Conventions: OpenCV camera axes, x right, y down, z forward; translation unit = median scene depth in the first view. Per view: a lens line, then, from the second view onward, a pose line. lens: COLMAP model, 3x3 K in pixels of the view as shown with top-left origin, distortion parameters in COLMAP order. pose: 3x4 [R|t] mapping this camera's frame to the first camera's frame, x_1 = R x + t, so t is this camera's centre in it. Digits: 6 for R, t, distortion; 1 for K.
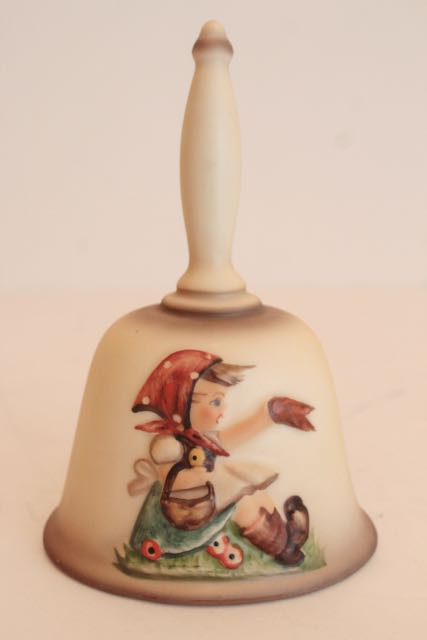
lens RADIAL K [[934.2, 0, 213.5], [0, 934.2, 320.0], [0, 0, 1]] dist [-0.013220, -0.019770]
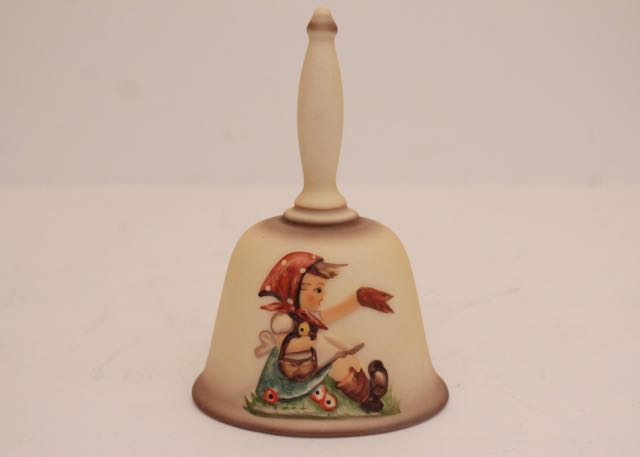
lens RADIAL K [[1250.6, 0, 320.0], [0, 1250.6, 228.5], [0, 0, 1]] dist [0.002366, 0.022822]
pose [[0.997662, 0.015341, -0.066598, 0.125552], [-0.013669, 0.999582, 0.025493, -0.049913], [0.066961, -0.024523, 0.997454, -0.835465]]
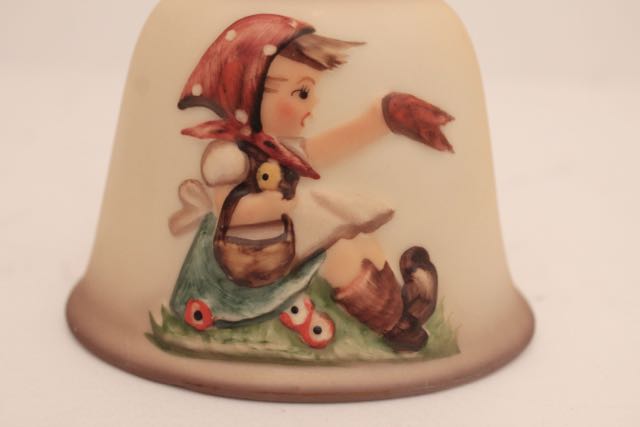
lens RADIAL K [[948.8, 0, 320.0], [0, 948.8, 213.5], [0, 0, 1]] dist [-0.032512, -0.012953]
pose [[0.997994, 0.043451, -0.046035, 0.048799], [-0.040168, 0.996739, 0.069983, 0.122896], [0.048926, -0.067993, 0.996485, 0.331621]]
